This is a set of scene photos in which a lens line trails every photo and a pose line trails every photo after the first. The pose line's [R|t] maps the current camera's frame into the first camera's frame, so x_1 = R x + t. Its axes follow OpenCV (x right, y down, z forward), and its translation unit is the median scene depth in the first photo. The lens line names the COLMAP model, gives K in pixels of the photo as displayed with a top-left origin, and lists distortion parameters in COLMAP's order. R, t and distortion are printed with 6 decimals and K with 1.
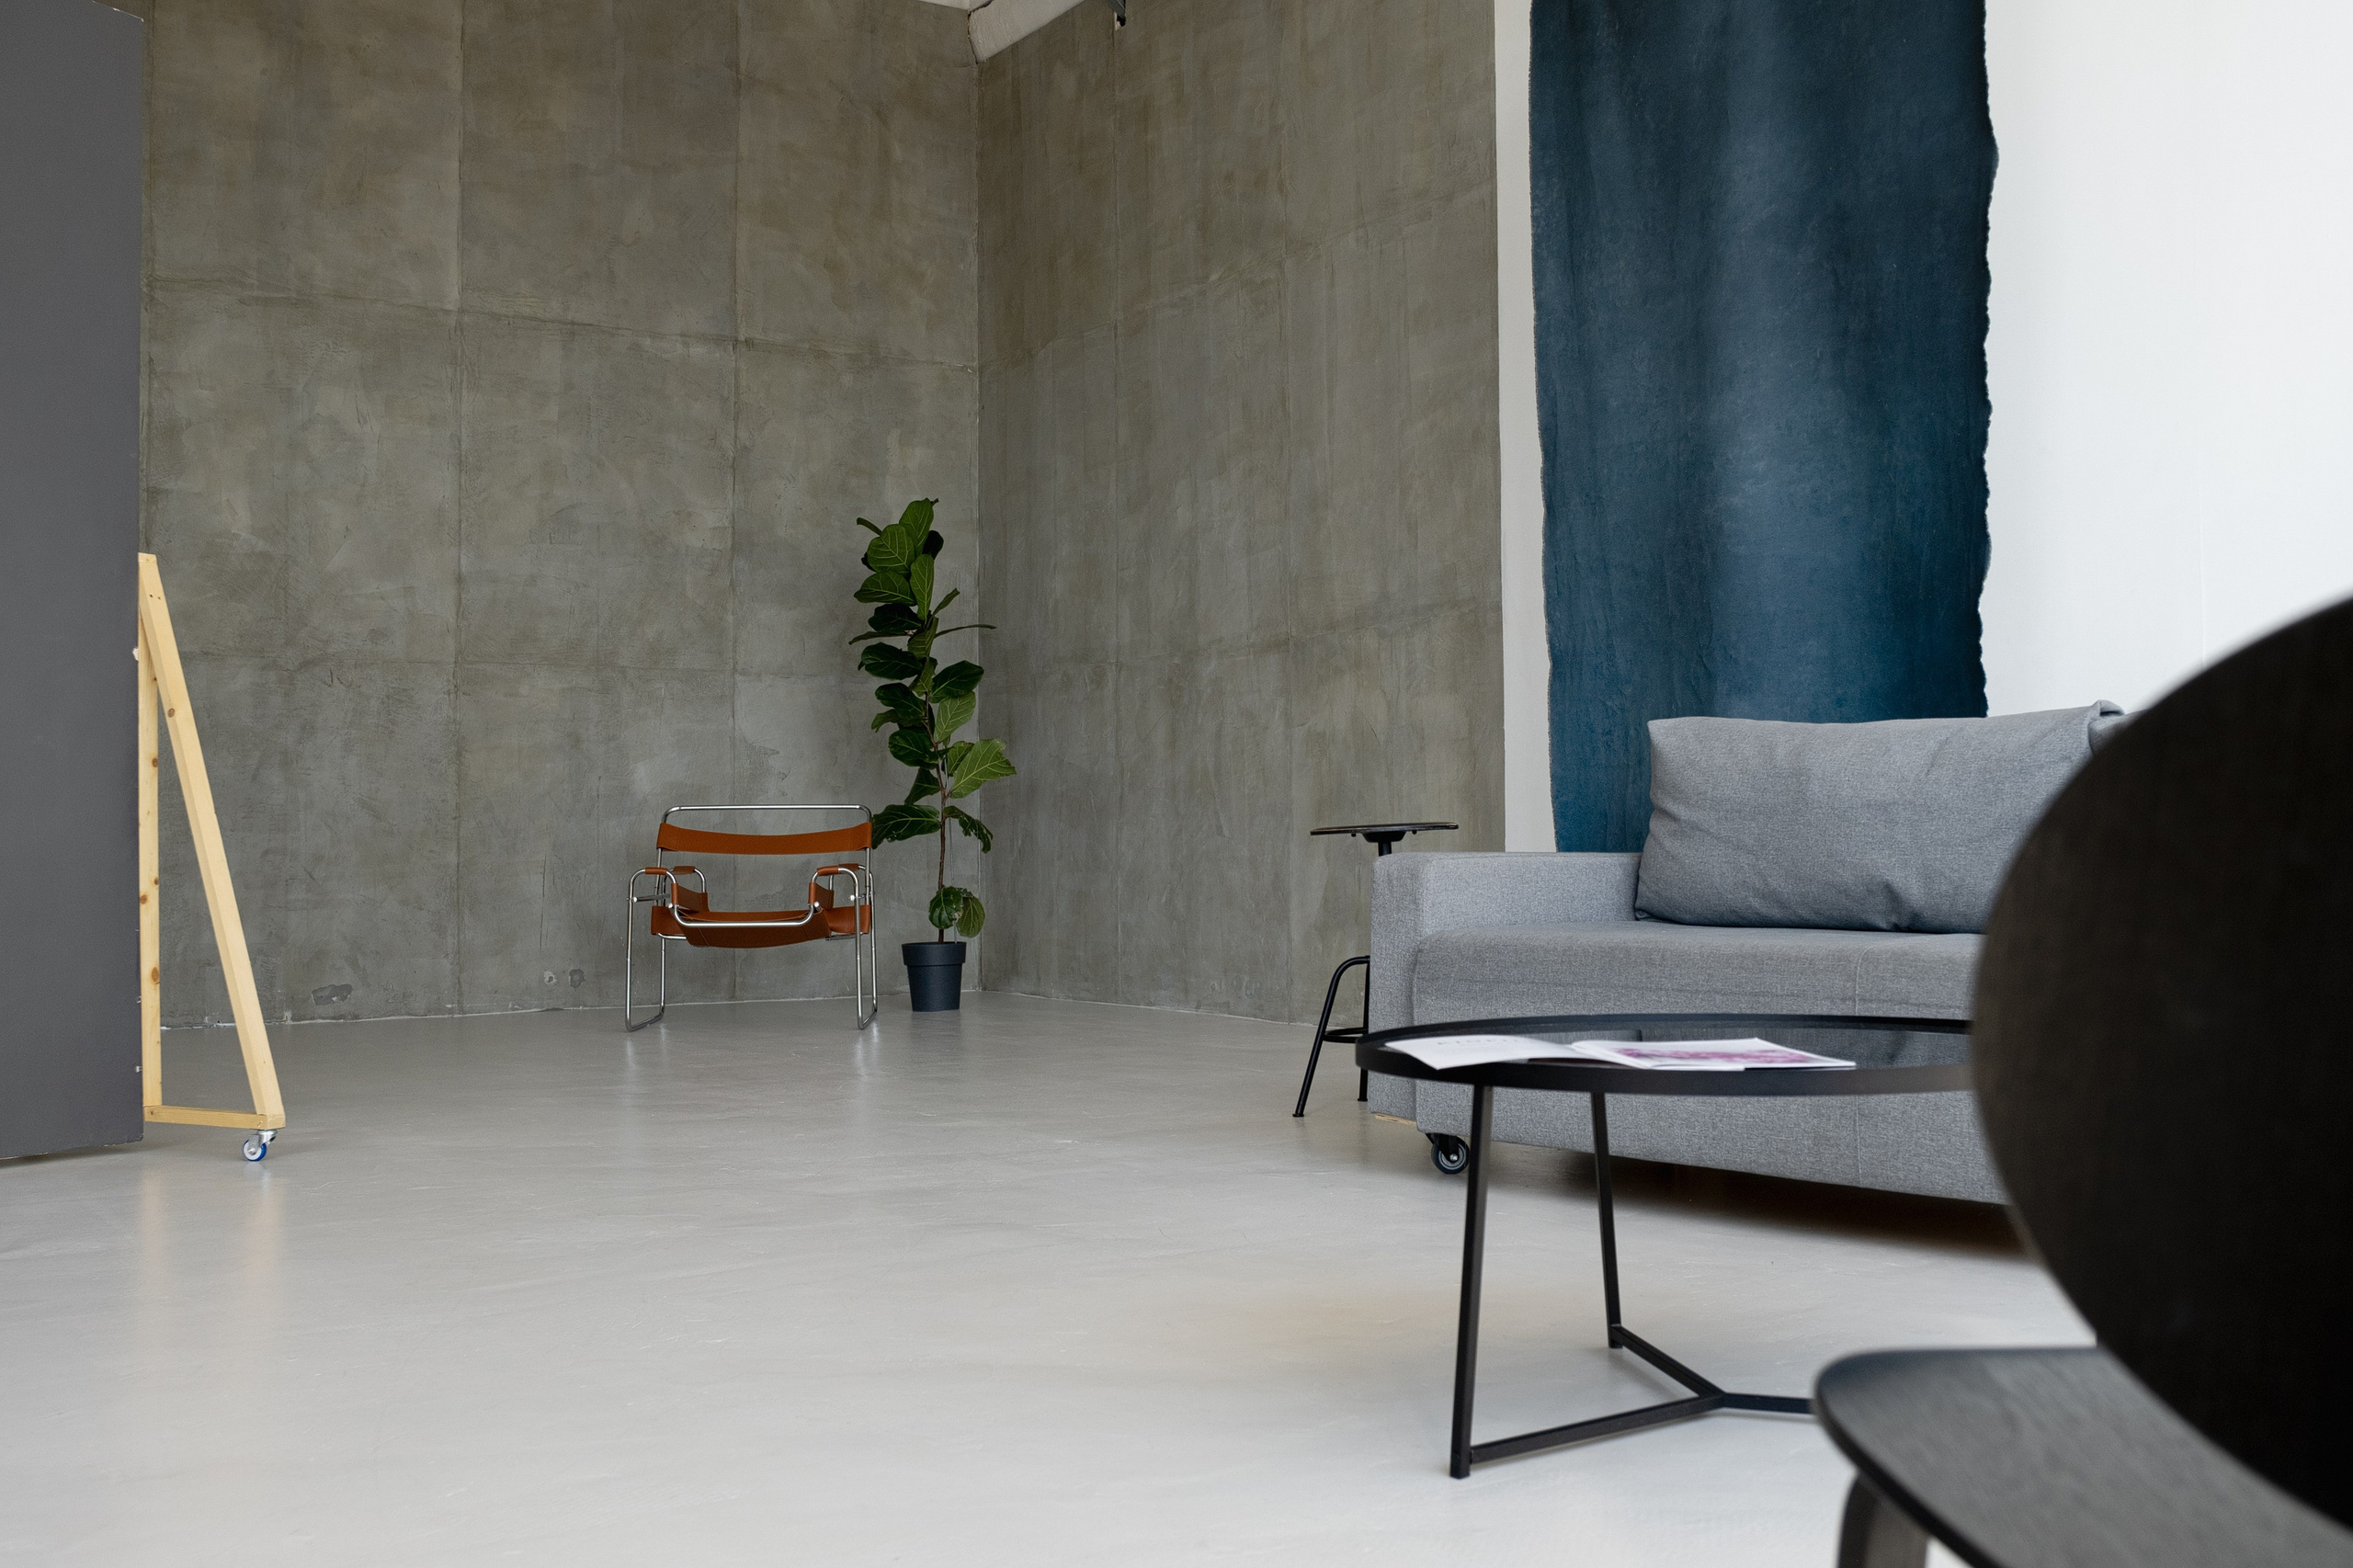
lens RADIAL K [[2360.8, 0, 1119.8], [0, 2360.8, 787.4], [0, 0, 1]] dist [-0.059725, 0.044698]
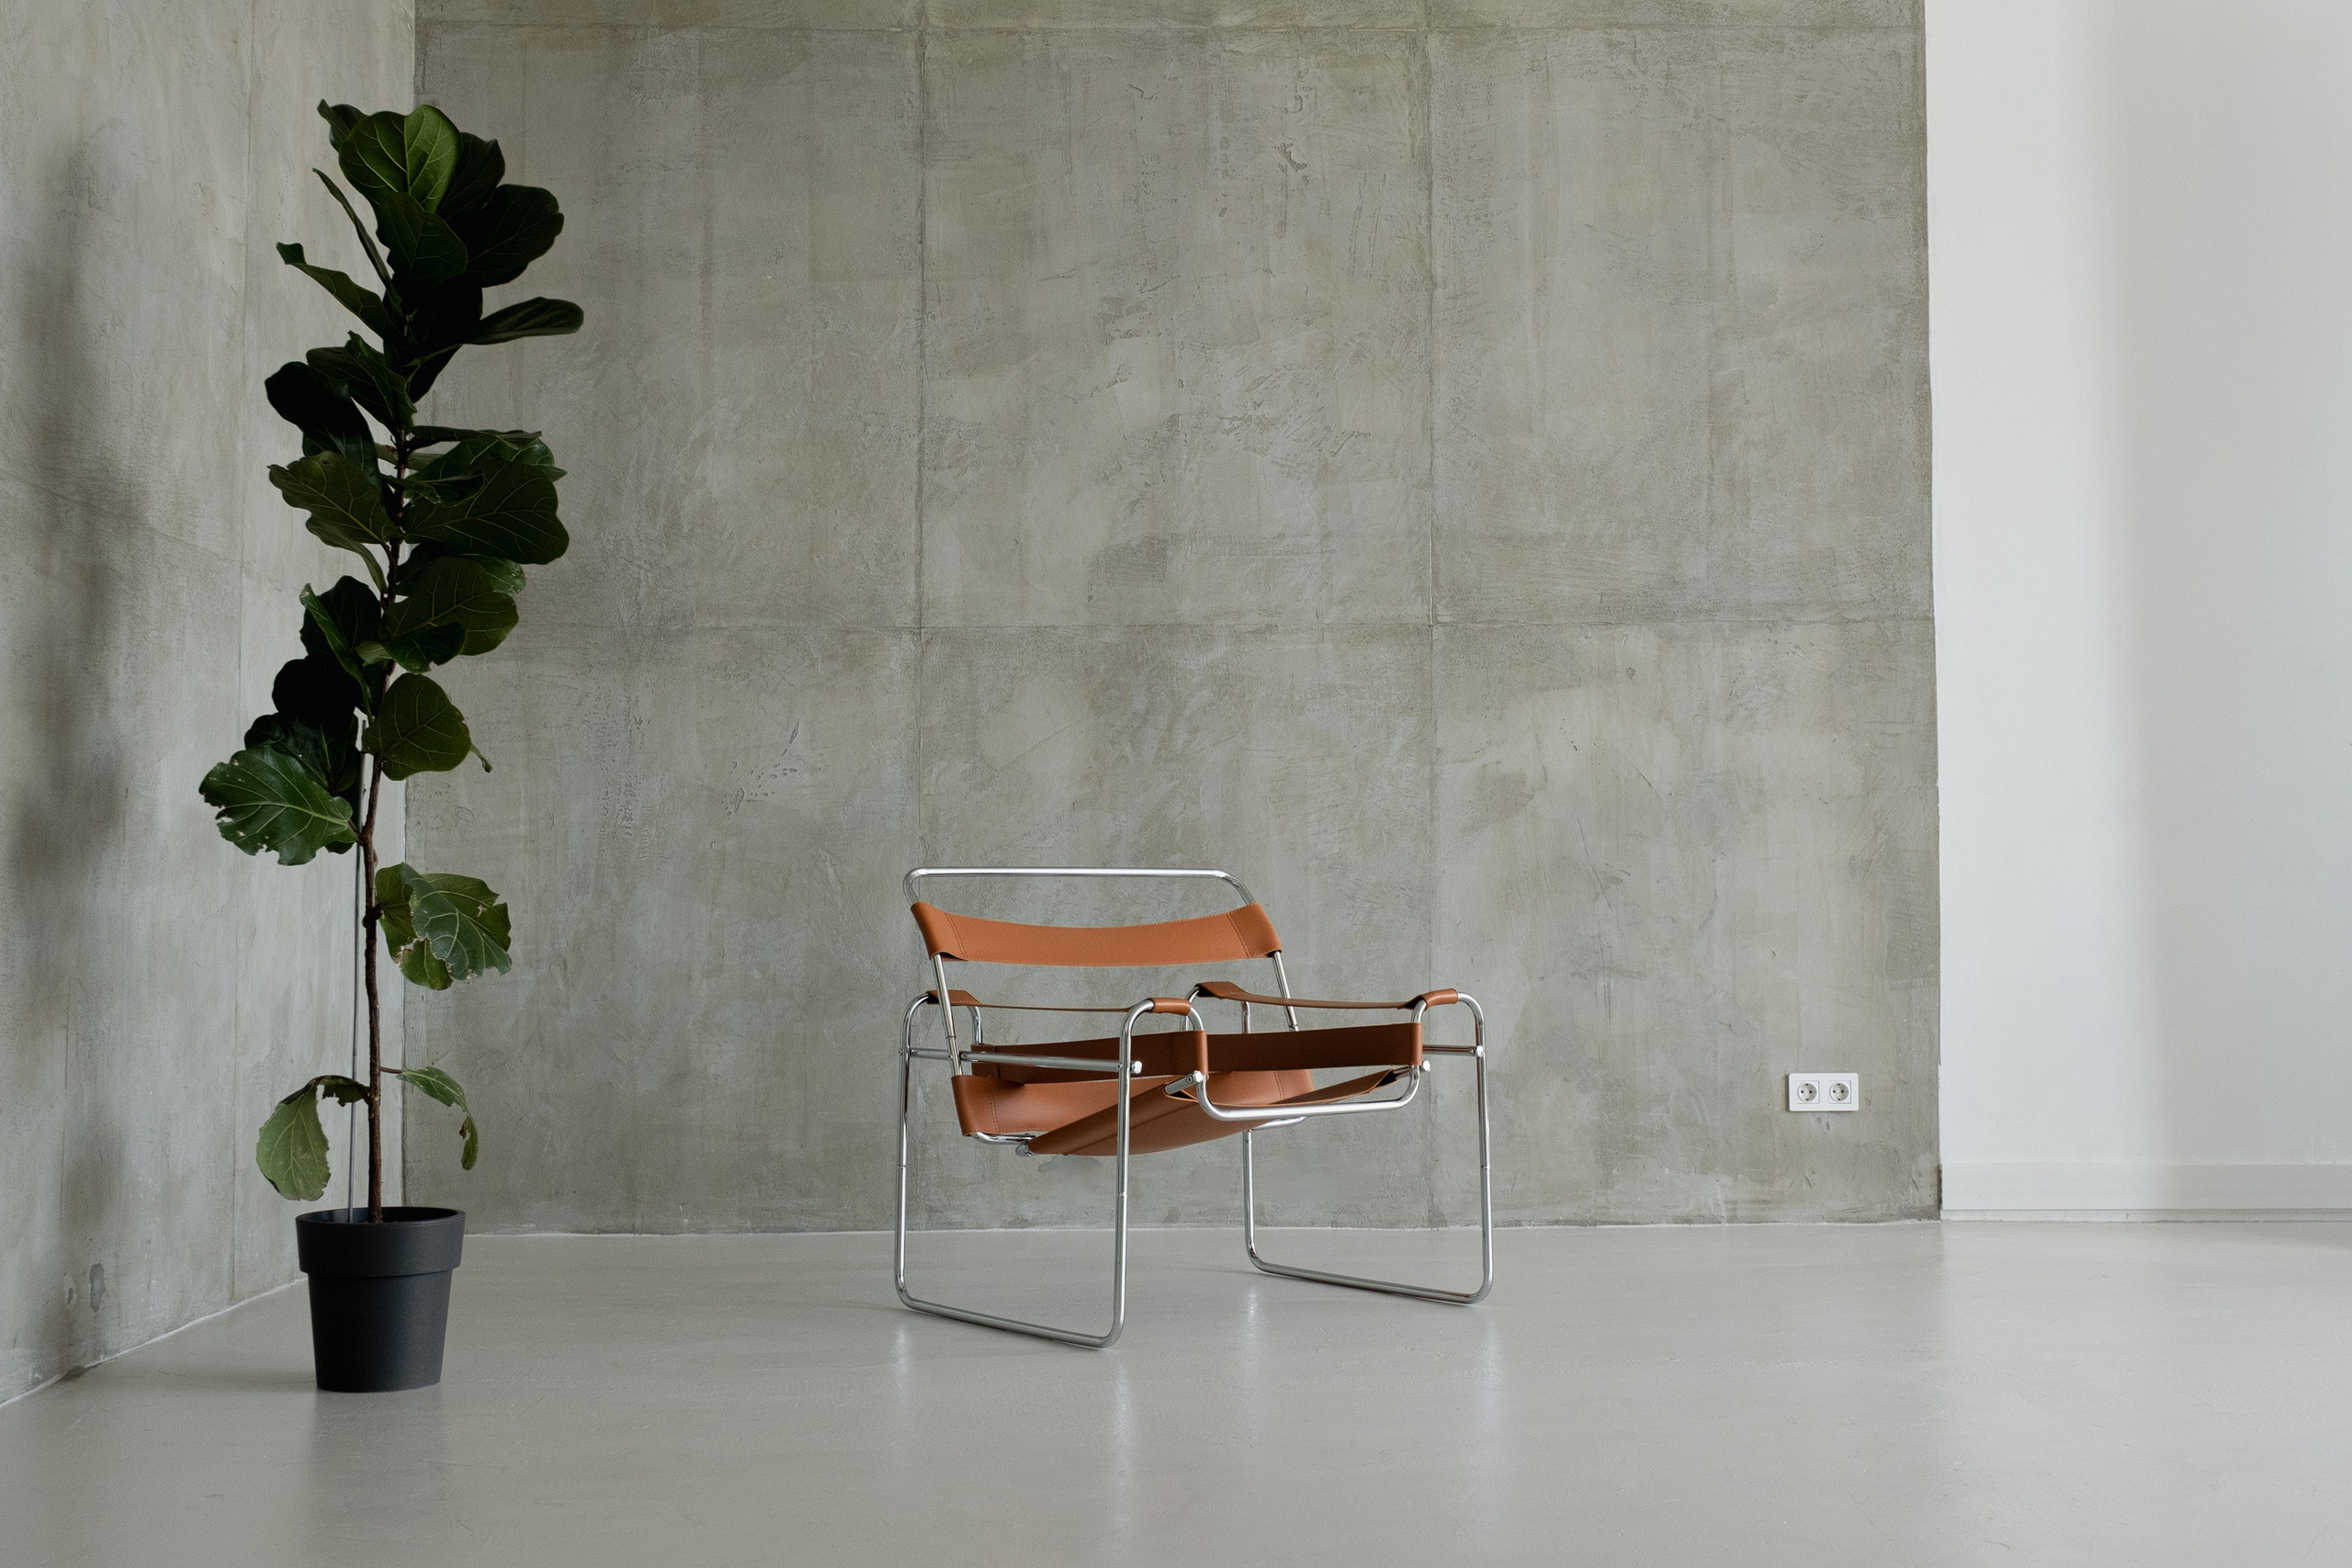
lens RADIAL K [[2948.9, 0, 1281.2], [0, 2948.9, 782.2], [0, 0, 1]] dist [0.038806, -0.029247]
pose [[0.500984, 0.045066, 0.864283, -0.593452], [-0.018575, 0.998973, -0.041322, 0.012416], [-0.865257, 0.004648, 0.501306, 0.588912]]
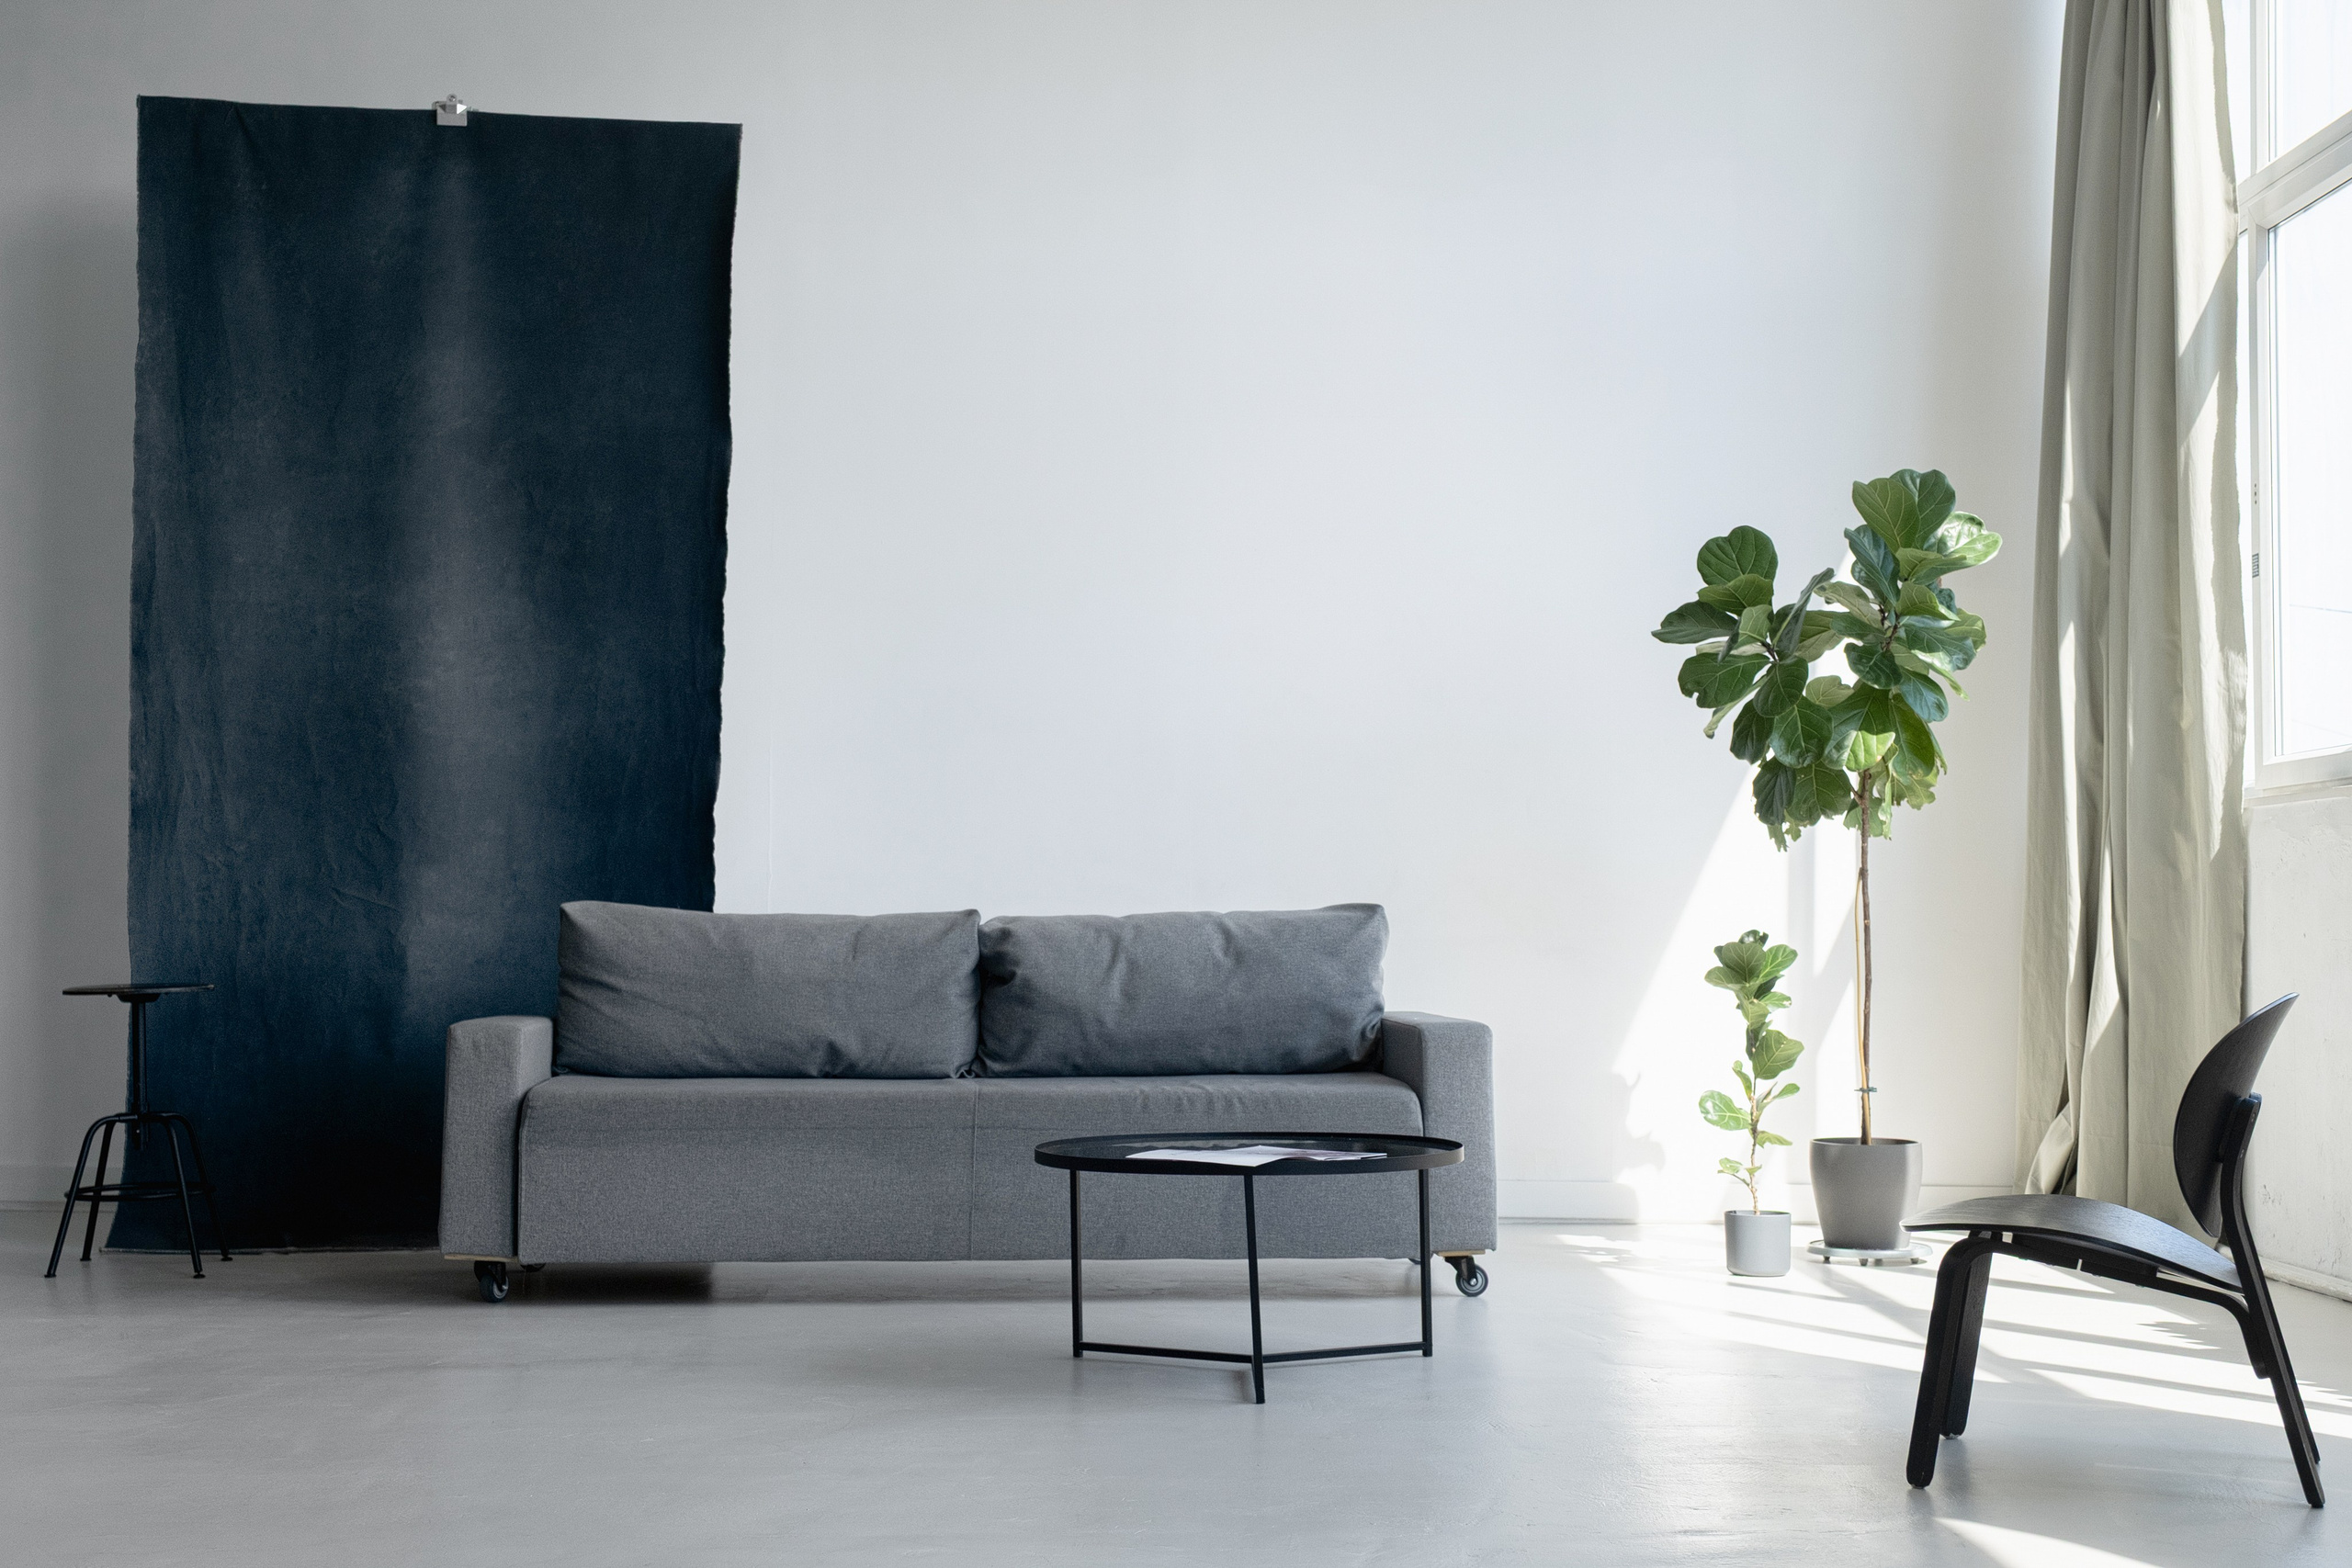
lens RADIAL K [[3057.2, 0, 1094.9], [0, 3057.2, 771.4], [0, 0, 1]] dist [0.036108, -0.036873]
pose [[0.546947, 0.053364, 0.835465, -0.487253], [-0.029145, 0.998575, -0.044702, -0.018019], [-0.836660, 0.000100, 0.547723, -0.030705]]
